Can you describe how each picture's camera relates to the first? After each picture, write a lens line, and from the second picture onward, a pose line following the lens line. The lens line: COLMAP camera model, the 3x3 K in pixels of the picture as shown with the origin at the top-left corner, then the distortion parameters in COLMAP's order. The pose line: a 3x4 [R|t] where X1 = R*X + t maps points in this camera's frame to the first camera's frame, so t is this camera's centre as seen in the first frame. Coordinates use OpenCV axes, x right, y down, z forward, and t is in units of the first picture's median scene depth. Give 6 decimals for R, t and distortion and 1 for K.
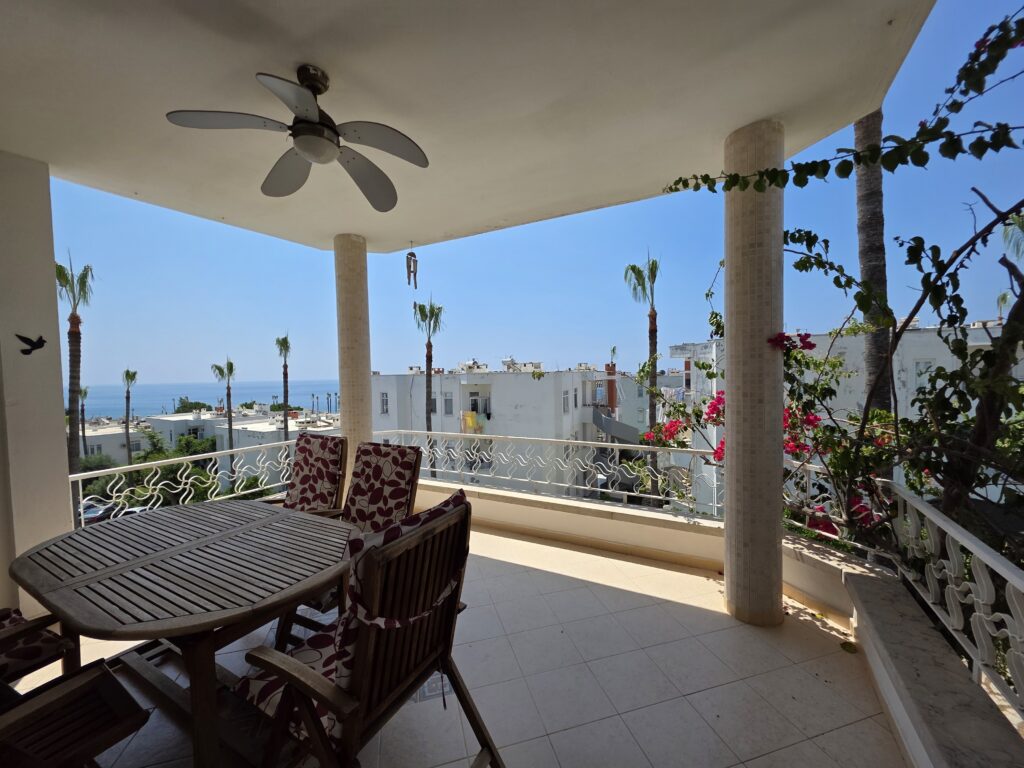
lens RADIAL K [[407.3, 0, 516.1], [0, 407.3, 388.5], [0, 0, 1]] dist [0.004047, 0.000322]
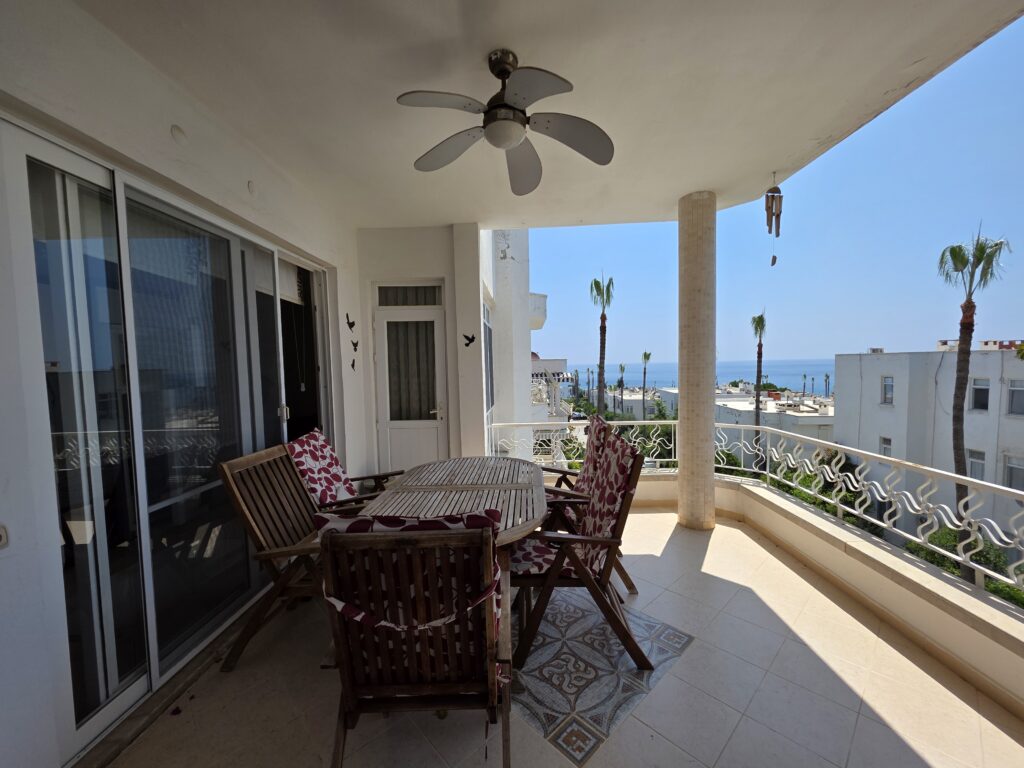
lens RADIAL K [[407.3, 0, 516.1], [0, 407.3, 388.5], [0, 0, 1]] dist [0.004047, 0.000322]
pose [[0.462698, 0.062729, -0.884294, 0.032618], [-0.017786, 0.997950, 0.061484, -0.001807], [0.886337, -0.012720, 0.462865, 0.040177]]
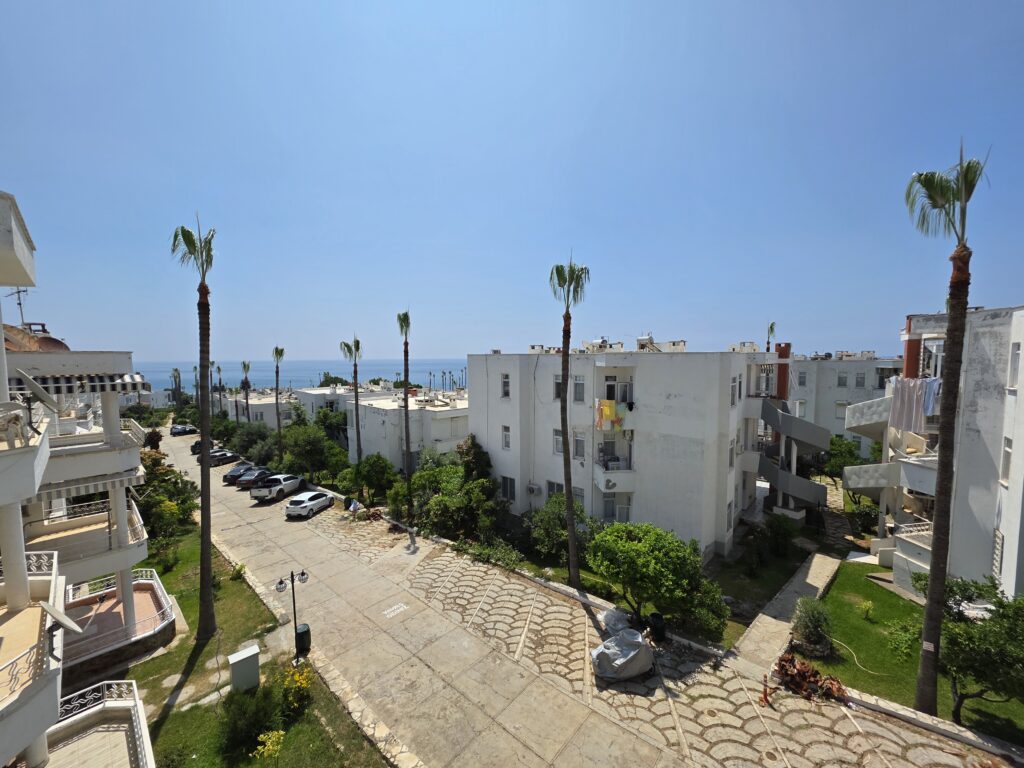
lens RADIAL K [[407.3, 0, 516.1], [0, 407.3, 388.5], [0, 0, 1]] dist [0.004047, 0.000322]
pose [[0.967772, 0.032897, -0.249670, -0.085745], [-0.021300, 0.998571, 0.049008, -0.002297], [0.250925, -0.042111, 0.967090, 0.157772]]
